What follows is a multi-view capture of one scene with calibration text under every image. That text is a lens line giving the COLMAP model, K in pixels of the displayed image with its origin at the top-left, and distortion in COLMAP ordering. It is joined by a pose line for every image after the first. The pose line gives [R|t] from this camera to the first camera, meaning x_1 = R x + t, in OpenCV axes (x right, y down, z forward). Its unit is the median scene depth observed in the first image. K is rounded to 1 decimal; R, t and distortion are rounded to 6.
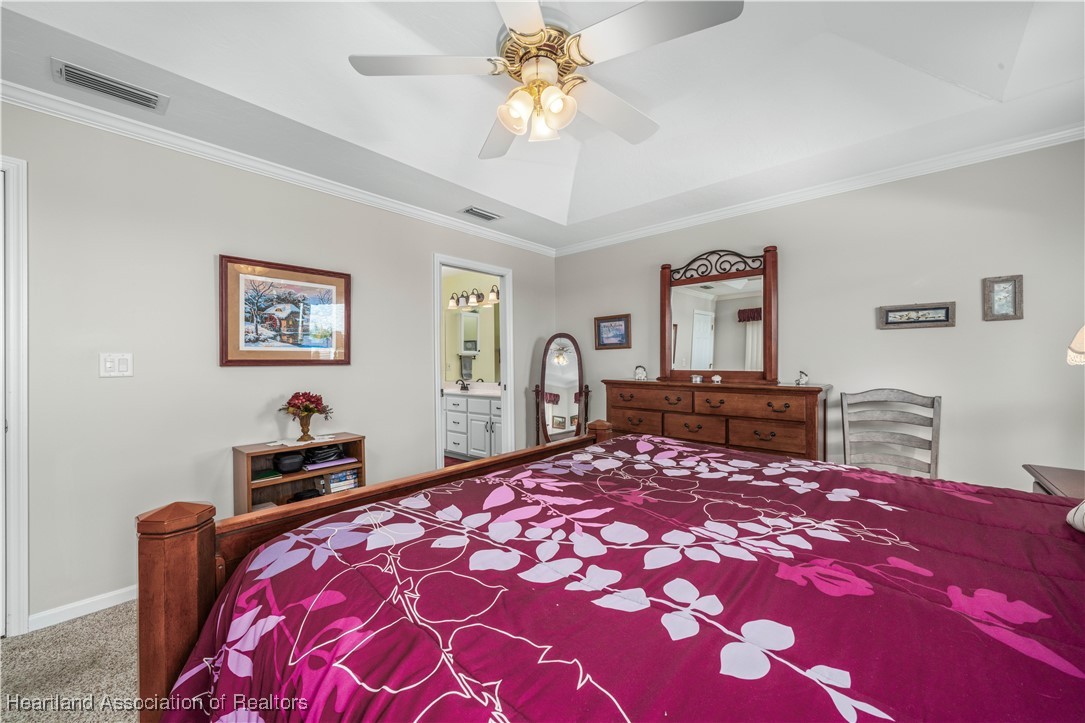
lens RADIAL K [[419.8, 0, 542.5], [0, 419.8, 361.5], [0, 0, 1]] dist [0.000221, -0.000006]
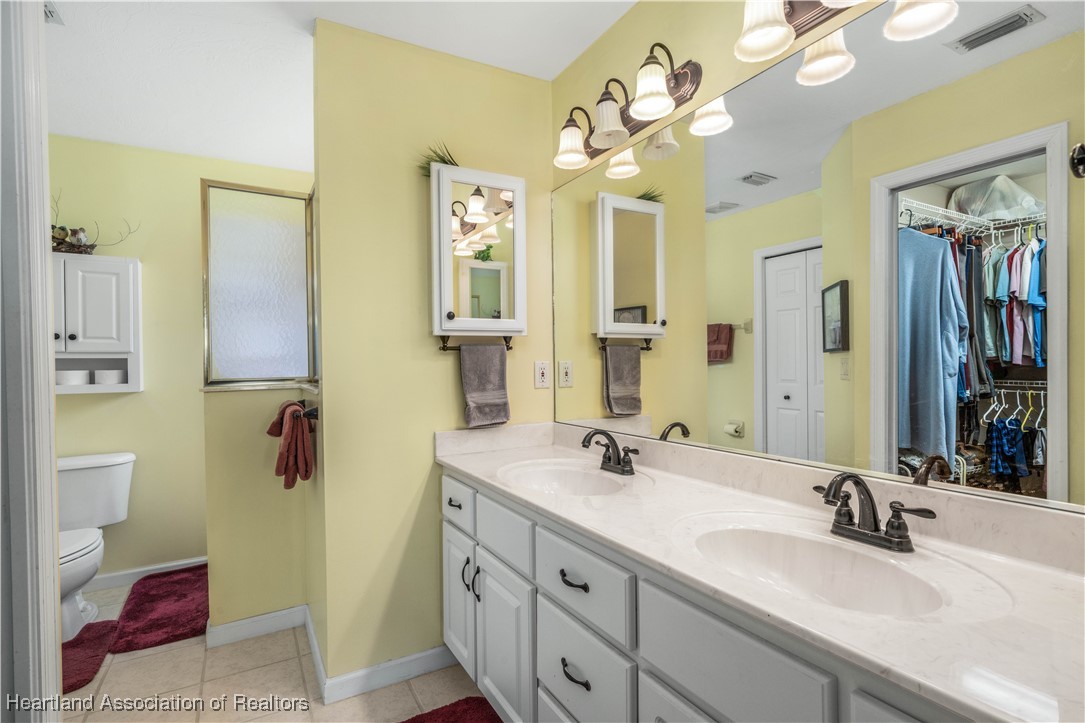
lens RADIAL K [[511.3, 0, 539.1], [0, 511.3, 366.1], [0, 0, 1]] dist [0.037708, -0.016749]
pose [[0.945616, -0.001842, -0.325280, -0.120926], [0.006418, 0.999895, 0.012994, 0.000618], [0.325222, -0.014375, 0.945528, 0.647282]]
